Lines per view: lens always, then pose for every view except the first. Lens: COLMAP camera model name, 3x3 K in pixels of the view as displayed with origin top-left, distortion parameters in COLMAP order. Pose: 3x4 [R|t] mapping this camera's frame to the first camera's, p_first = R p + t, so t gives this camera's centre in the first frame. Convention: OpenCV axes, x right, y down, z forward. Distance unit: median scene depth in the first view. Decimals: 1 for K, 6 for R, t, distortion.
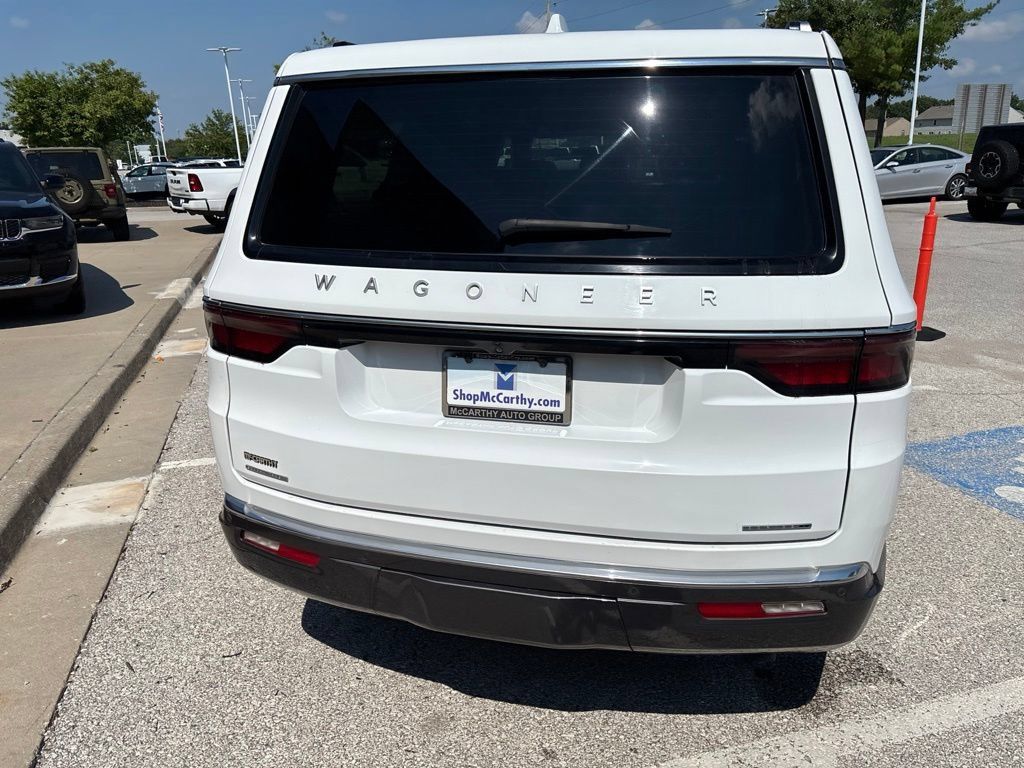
lens RADIAL K [[774.2, 0, 511.4], [0, 774.2, 384.5], [0, 0, 1]] dist [0.046605, -0.057330]
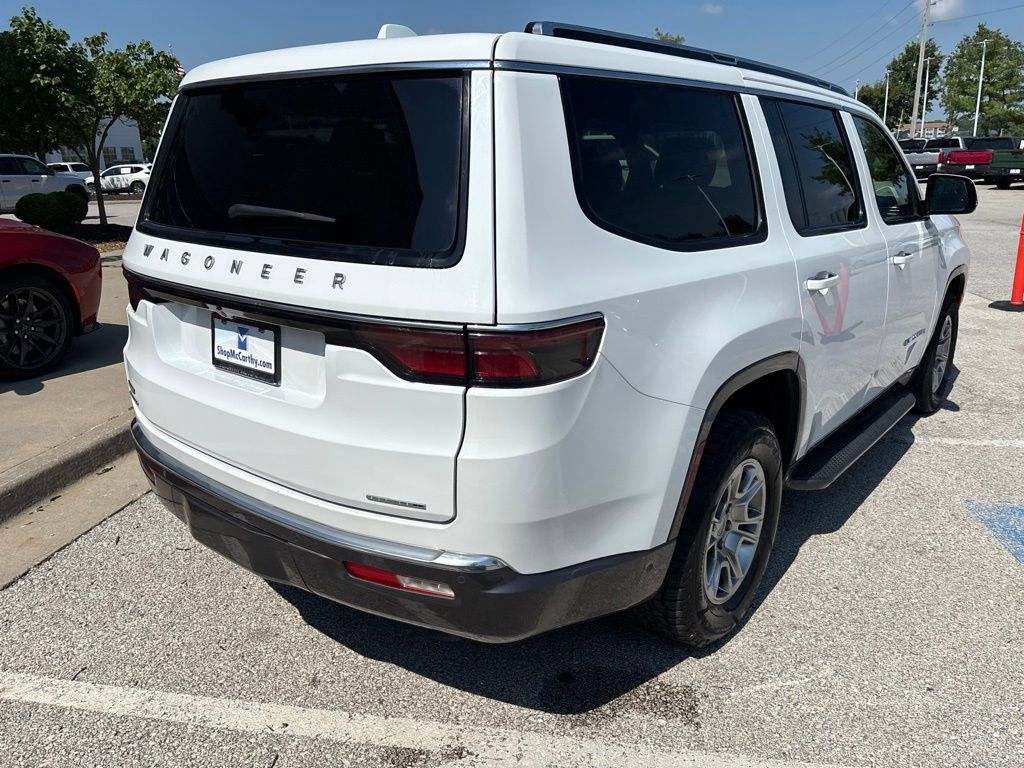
lens RADIAL K [[774.2, 0, 505.9], [0, 774.2, 377.4], [0, 0, 1]] dist [0.046605, -0.057330]
pose [[0.907009, 0.120560, -0.403485, 0.831178], [-0.120887, 0.992357, 0.024765, -0.028764], [0.403387, 0.026314, 0.914651, 0.081026]]
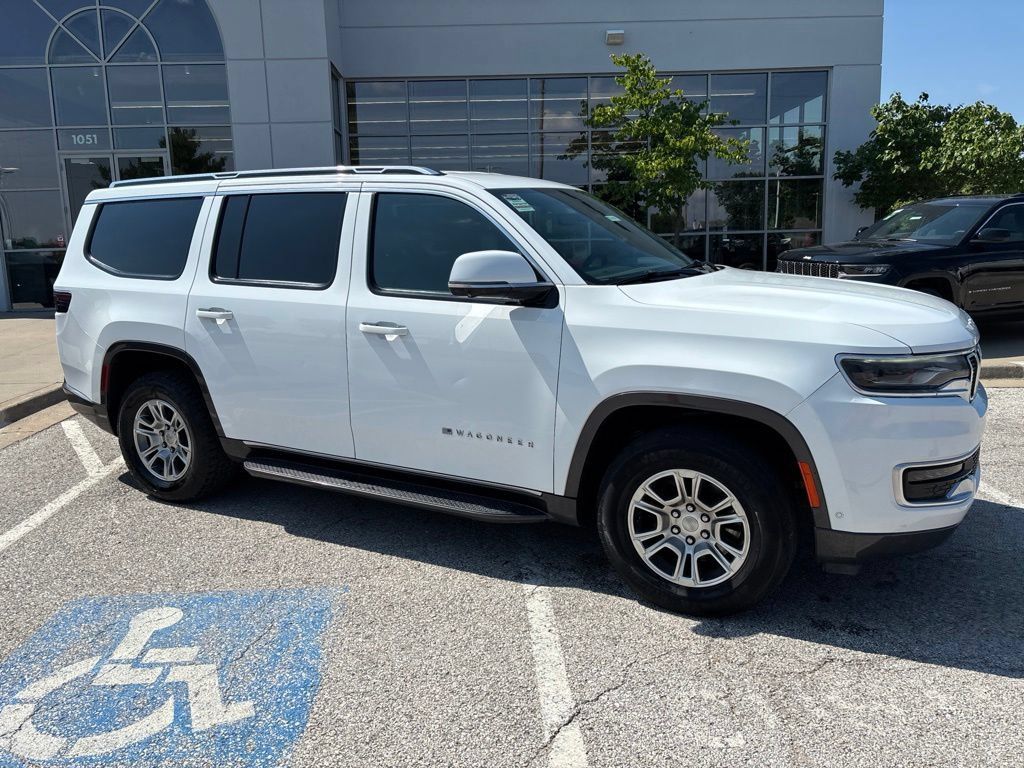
lens RADIAL K [[774.2, 0, 505.2], [0, 774.2, 372.7], [0, 0, 1]] dist [0.046605, -0.057330]
pose [[-0.239662, 0.187558, -0.952567, 2.772071], [-0.249630, 0.936269, 0.247155, -0.873860], [0.938215, 0.297023, -0.177568, 2.991945]]
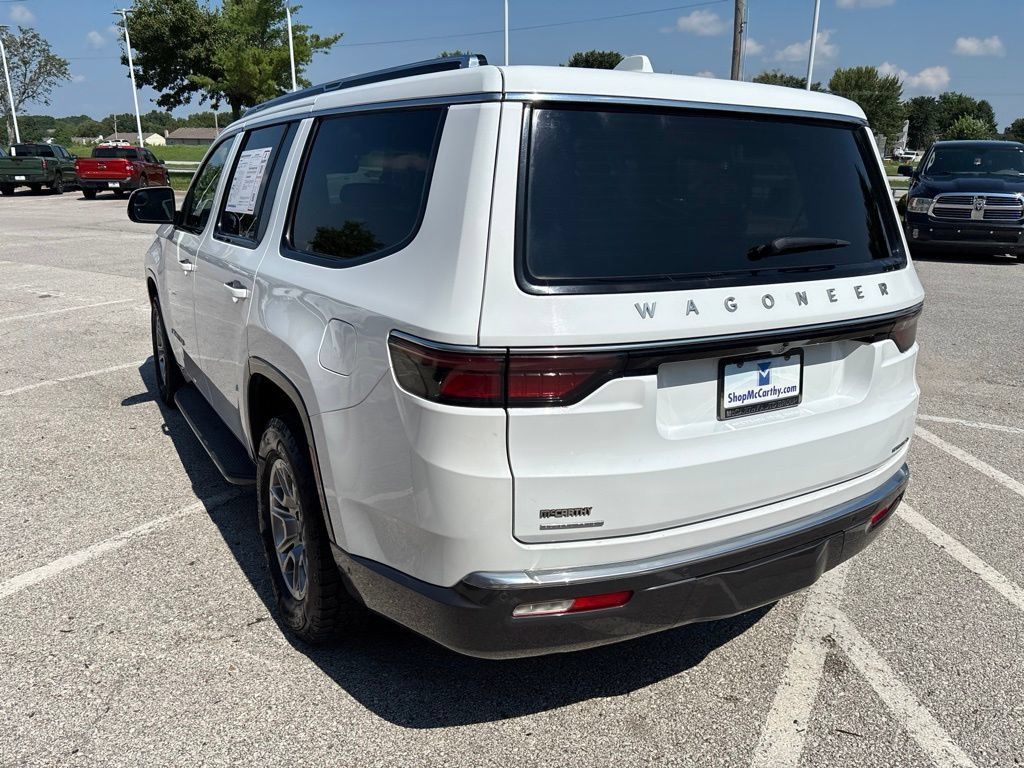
lens RADIAL K [[774.2, 0, 508.2], [0, 774.2, 375.6], [0, 0, 1]] dist [0.046605, -0.057330]
pose [[0.710304, -0.160449, 0.685365, -1.064299], [0.172278, 0.983689, 0.051741, -0.132094], [-0.682487, 0.081322, 0.726359, 0.413953]]
